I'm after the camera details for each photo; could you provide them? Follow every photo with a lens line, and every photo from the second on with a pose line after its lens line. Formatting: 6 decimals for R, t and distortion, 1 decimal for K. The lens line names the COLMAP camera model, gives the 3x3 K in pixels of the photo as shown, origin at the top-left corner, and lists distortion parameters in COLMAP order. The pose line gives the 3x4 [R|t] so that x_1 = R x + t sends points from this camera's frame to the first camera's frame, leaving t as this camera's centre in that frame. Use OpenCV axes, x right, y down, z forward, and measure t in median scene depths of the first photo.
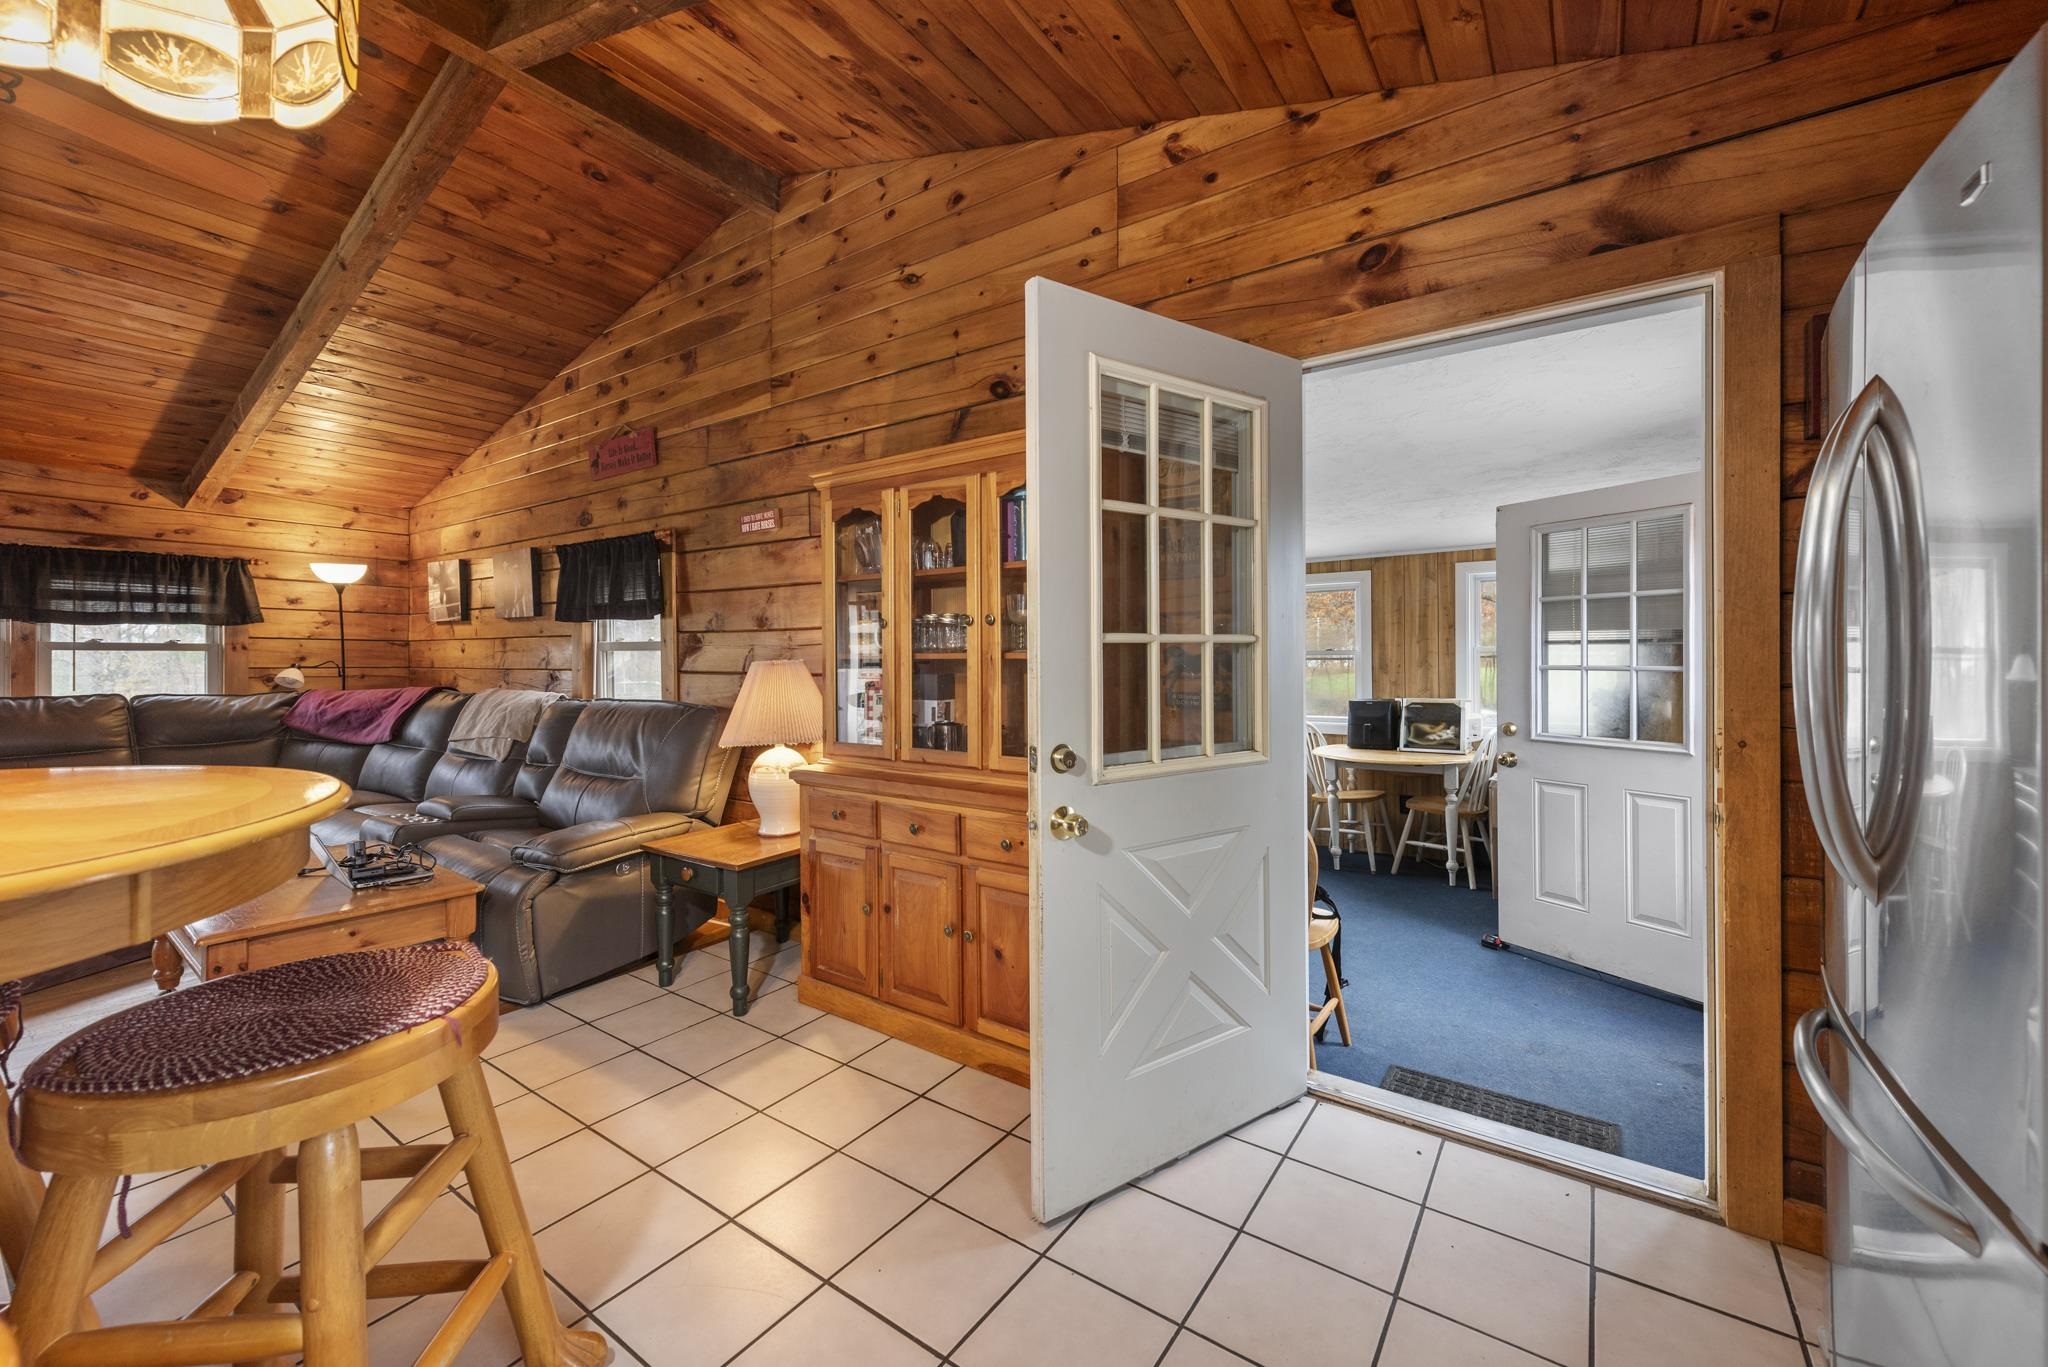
lens RADIAL K [[811.6, 0, 1026.4], [0, 811.6, 666.8], [0, 0, 1]] dist [0.006154, -0.000454]
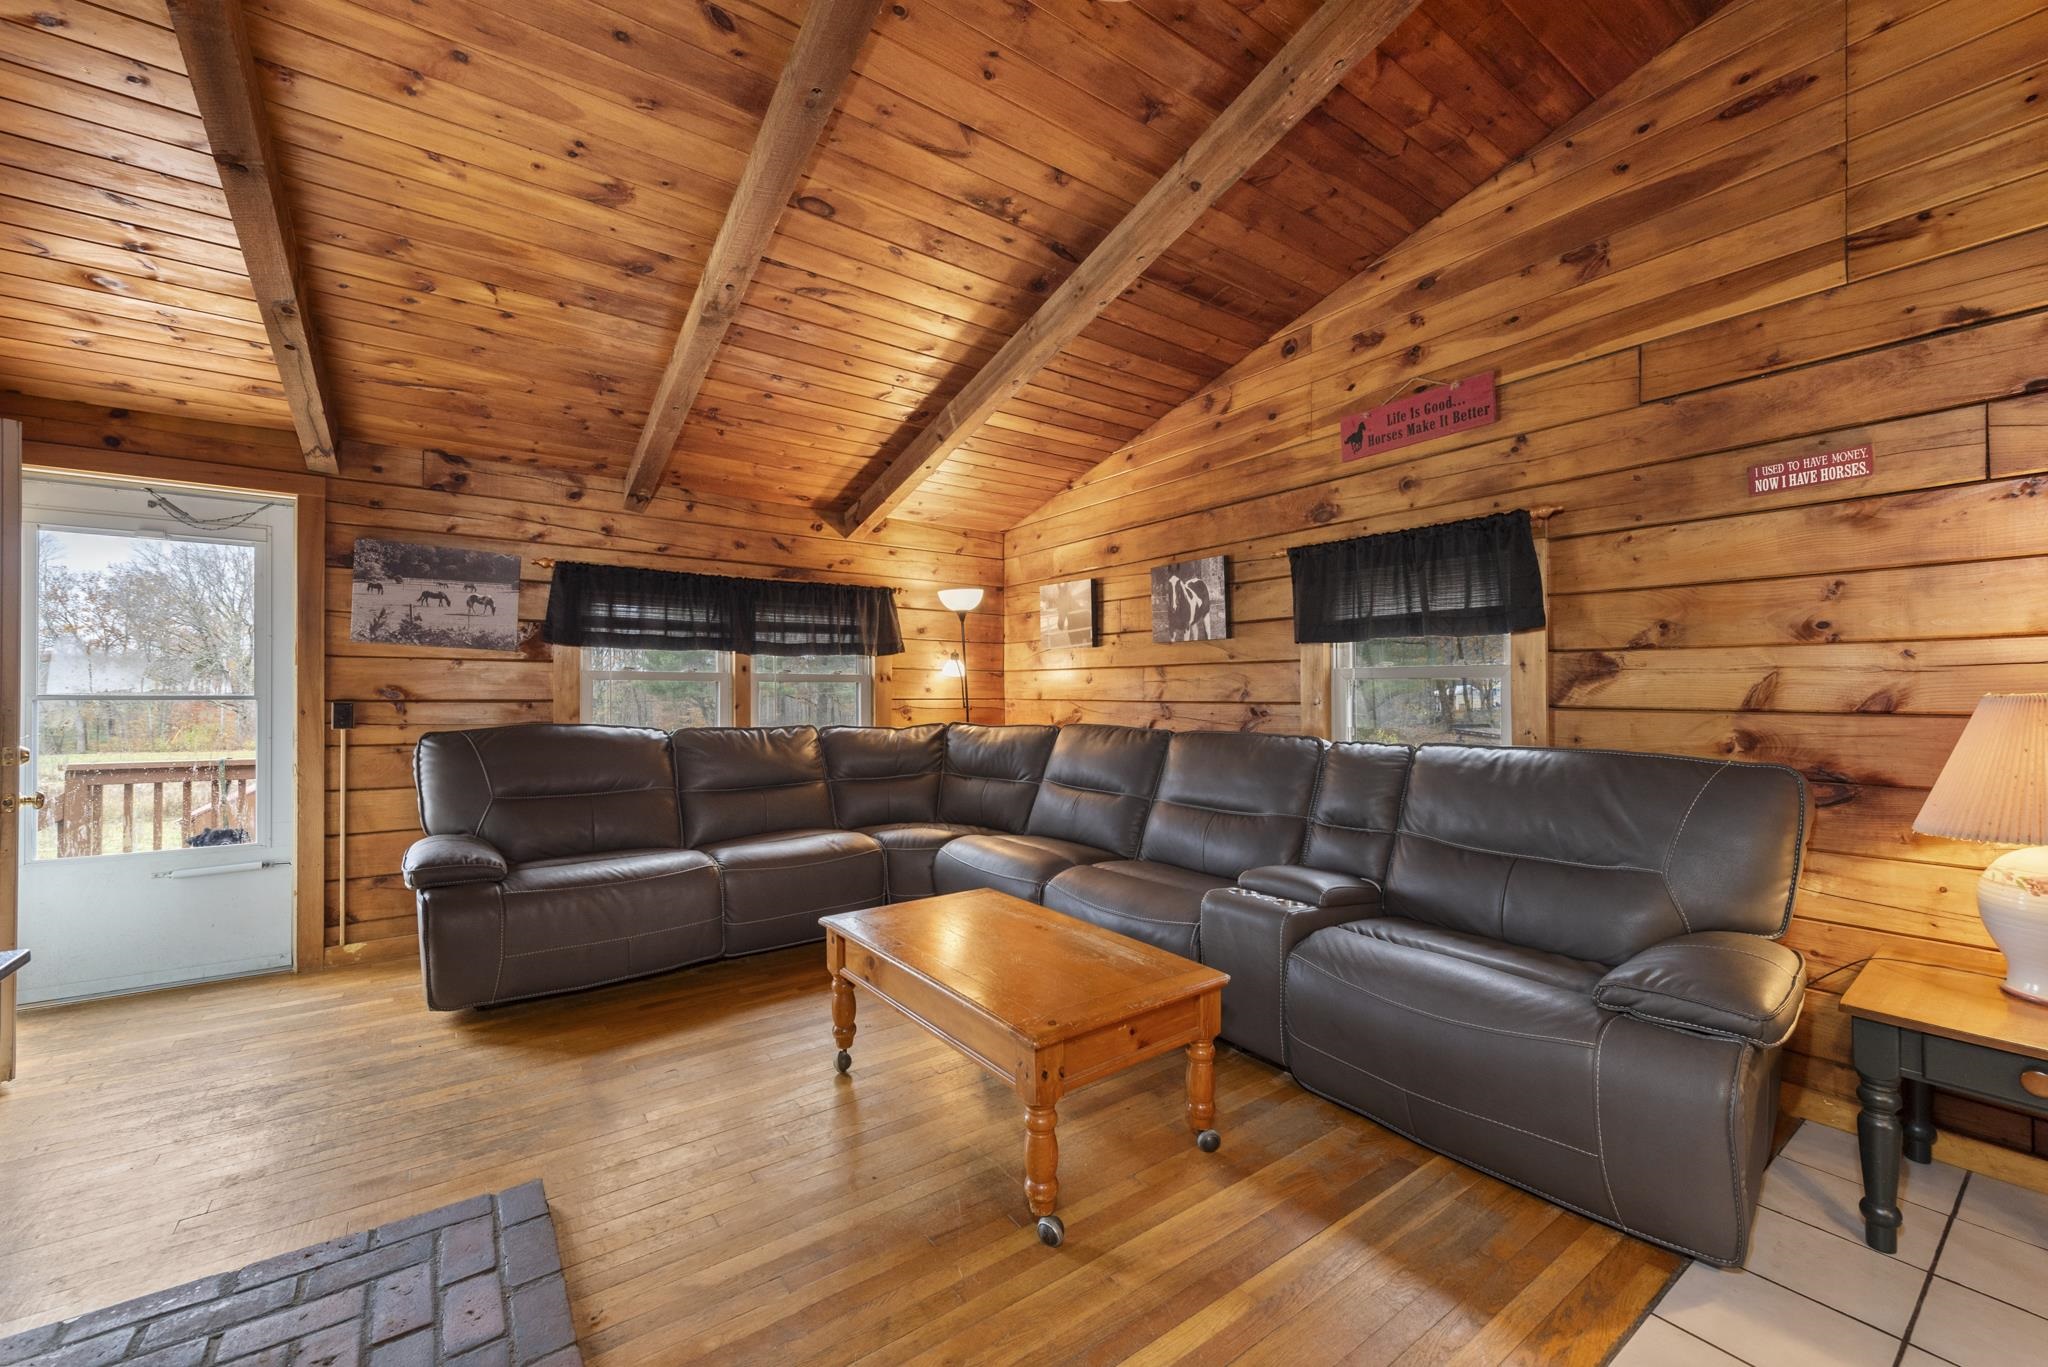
lens RADIAL K [[795.3, 0, 1022.2], [0, 795.3, 696.2], [0, 0, 1]] dist [-0.000318, -0.000282]
pose [[0.944410, 0.001064, -0.328767, -0.563964], [-0.002145, 0.999993, -0.002925, -0.000440], [0.328762, 0.003468, 0.944407, 0.175362]]
